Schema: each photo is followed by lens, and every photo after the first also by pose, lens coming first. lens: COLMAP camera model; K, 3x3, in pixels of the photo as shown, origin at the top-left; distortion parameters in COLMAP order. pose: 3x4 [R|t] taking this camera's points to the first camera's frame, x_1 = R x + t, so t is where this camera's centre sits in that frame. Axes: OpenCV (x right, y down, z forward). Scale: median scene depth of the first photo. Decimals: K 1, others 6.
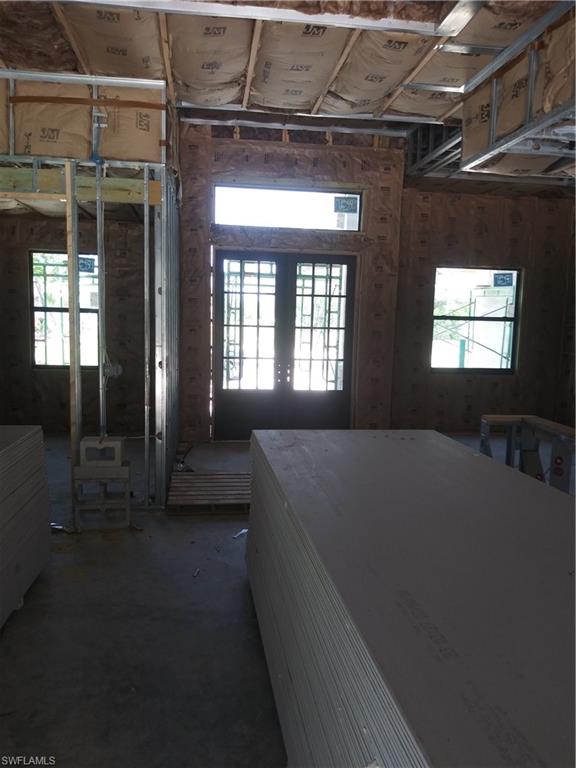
lens RADIAL K [[611.9, 0, 288.0], [0, 611.9, 384.0], [0, 0, 1]] dist [0.000792, -0.005886]
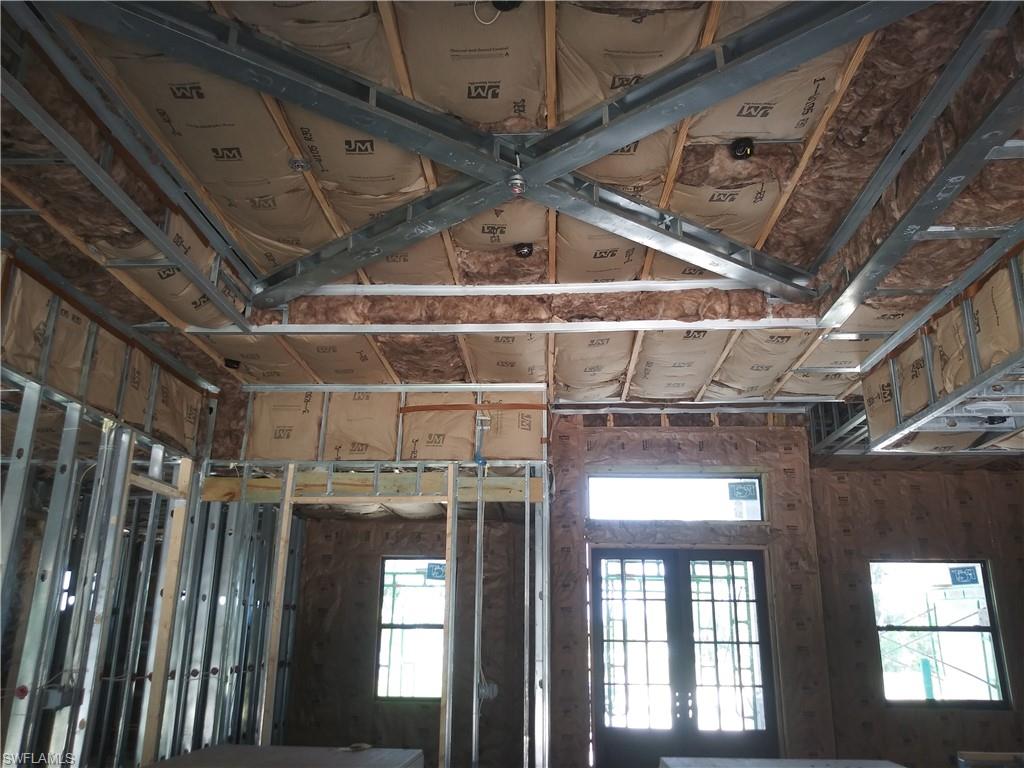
lens RADIAL K [[826.2, 0, 512.0], [0, 826.2, 384.0], [0, 0, 1]] dist [0.091486, -0.182588]
pose [[0.983654, -0.069258, -0.166220, -0.025228], [-0.003701, 0.915108, -0.403191, 0.053943], [0.180033, 0.397216, 0.899893, -0.219899]]
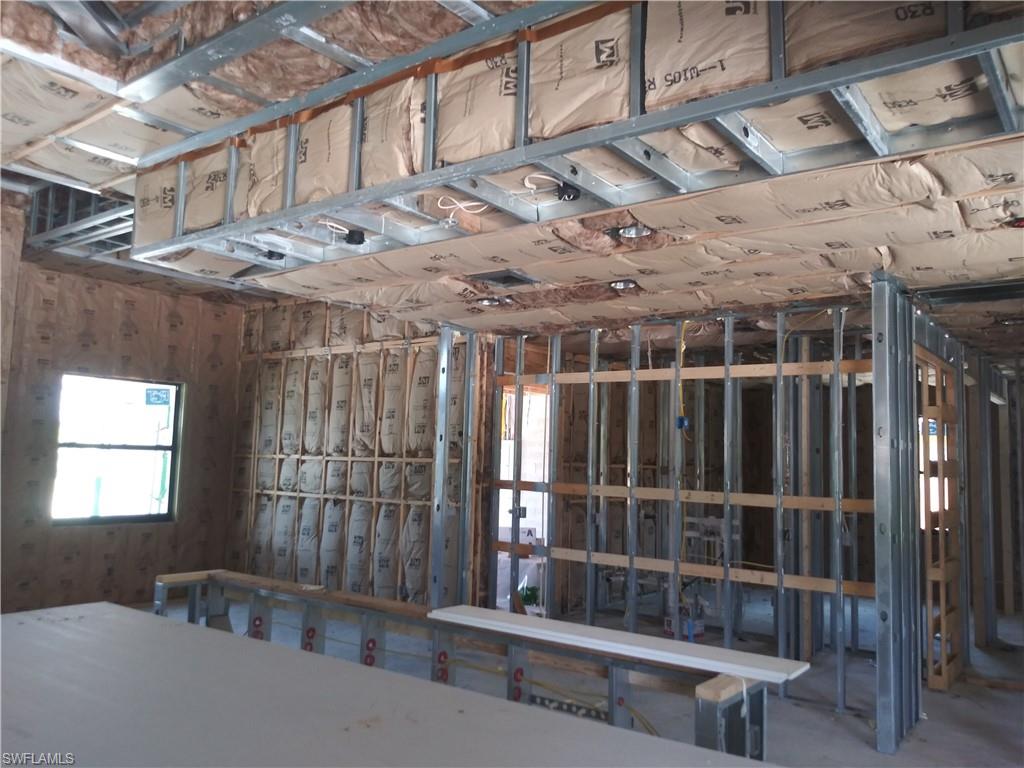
lens RADIAL K [[815.9, 0, 512.0], [0, 815.9, 384.0], [0, 0, 1]] dist [0.000792, -0.005886]
pose [[0.702815, 0.058313, 0.708979, -0.095928], [0.071298, 0.985842, -0.151762, 0.001597], [-0.707791, 0.157210, 0.688707, -0.032437]]
